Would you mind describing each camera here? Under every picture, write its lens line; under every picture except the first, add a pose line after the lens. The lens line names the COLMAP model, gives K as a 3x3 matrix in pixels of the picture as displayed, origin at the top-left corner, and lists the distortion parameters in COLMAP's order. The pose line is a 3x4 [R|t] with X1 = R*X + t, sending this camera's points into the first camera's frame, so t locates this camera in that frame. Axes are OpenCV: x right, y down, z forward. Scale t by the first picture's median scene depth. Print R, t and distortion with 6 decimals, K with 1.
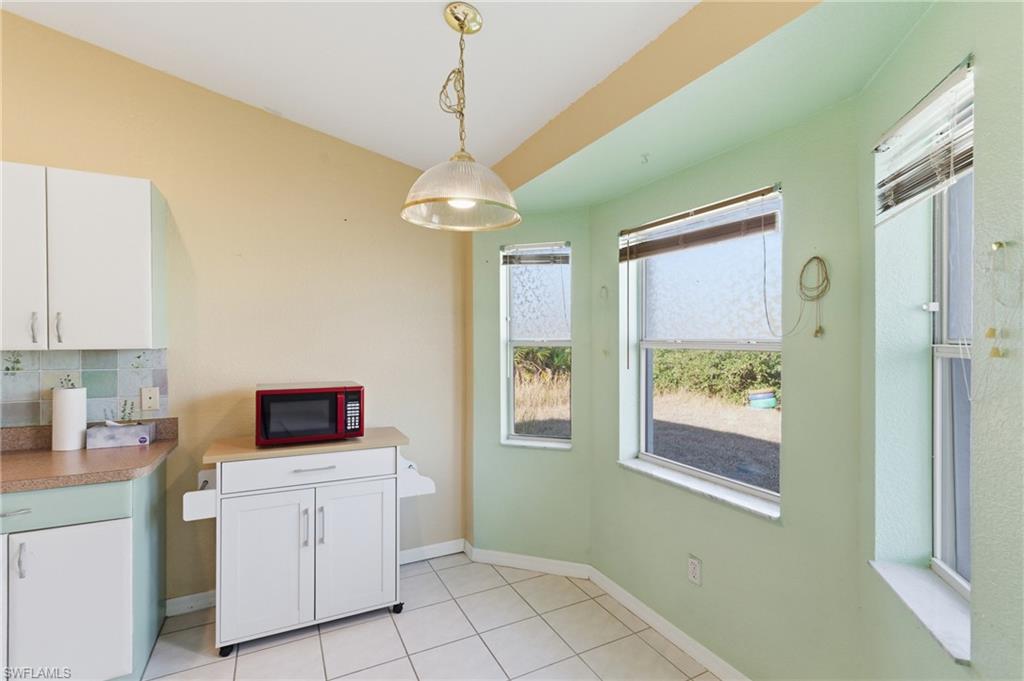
lens RADIAL K [[459.7, 0, 516.2], [0, 459.7, 340.7], [0, 0, 1]] dist [-0.016798, 0.010638]
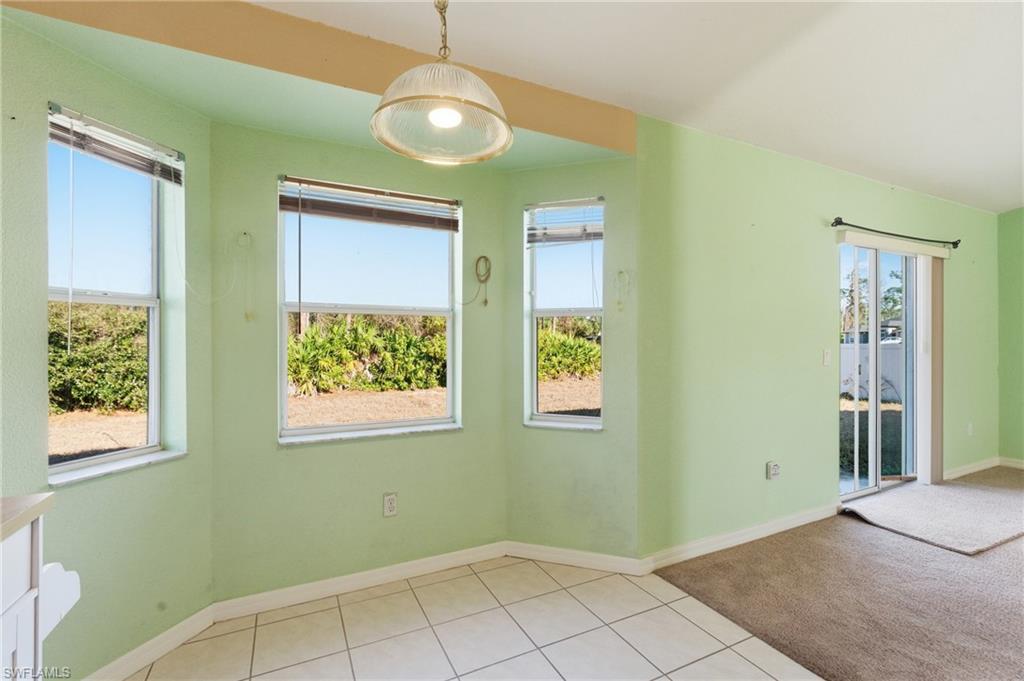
lens RADIAL K [[463.7, 0, 518.3], [0, 463.7, 337.0], [0, 0, 1]] dist [-0.004868, 0.000469]
pose [[0.014386, 0.003135, 0.999892, -0.682485], [0.002417, 0.999992, -0.003171, 0.075146], [-0.999894, 0.002463, 0.014378, 0.585838]]
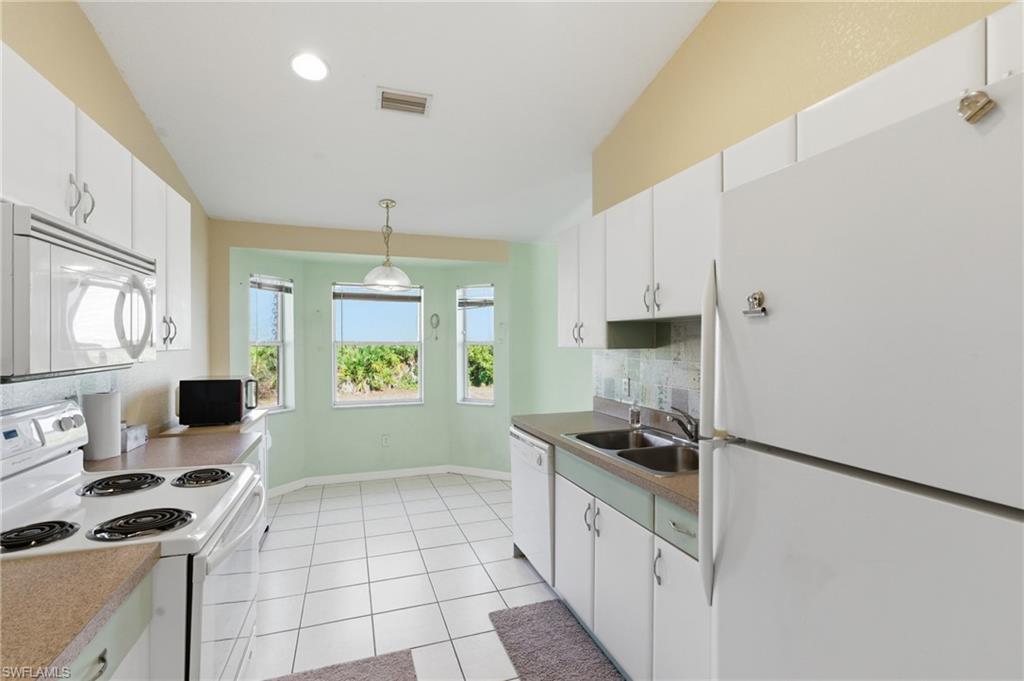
lens RADIAL K [[469.8, 0, 516.2], [0, 469.8, 340.8], [0, 0, 1]] dist [-0.001070, 0.000632]
pose [[0.136168, -0.002091, 0.990683, -1.666567], [0.004645, 0.999988, 0.001472, -0.003294], [-0.990675, 0.004402, 0.136177, 0.015629]]
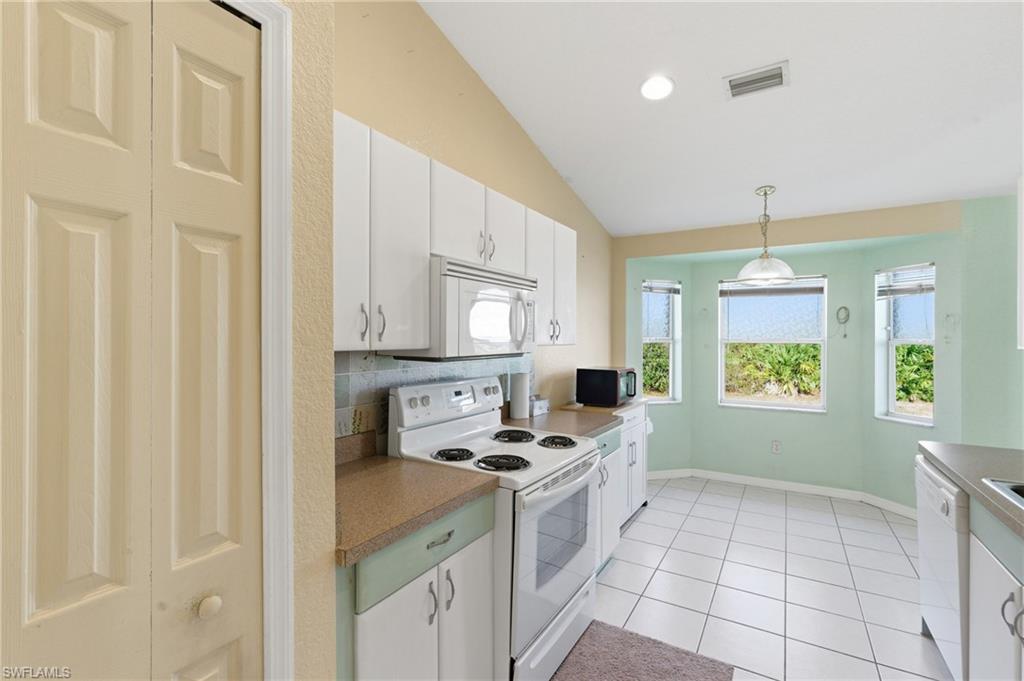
lens RADIAL K [[462.3, 0, 514.9], [0, 462.3, 336.8], [0, 0, 1]] dist [-0.001367, 0.000832]
pose [[0.847881, 0.002480, 0.530181, -1.581905], [-0.000411, 0.999992, -0.004020, -0.002447], [-0.530187, 0.003191, 0.847875, -0.156709]]
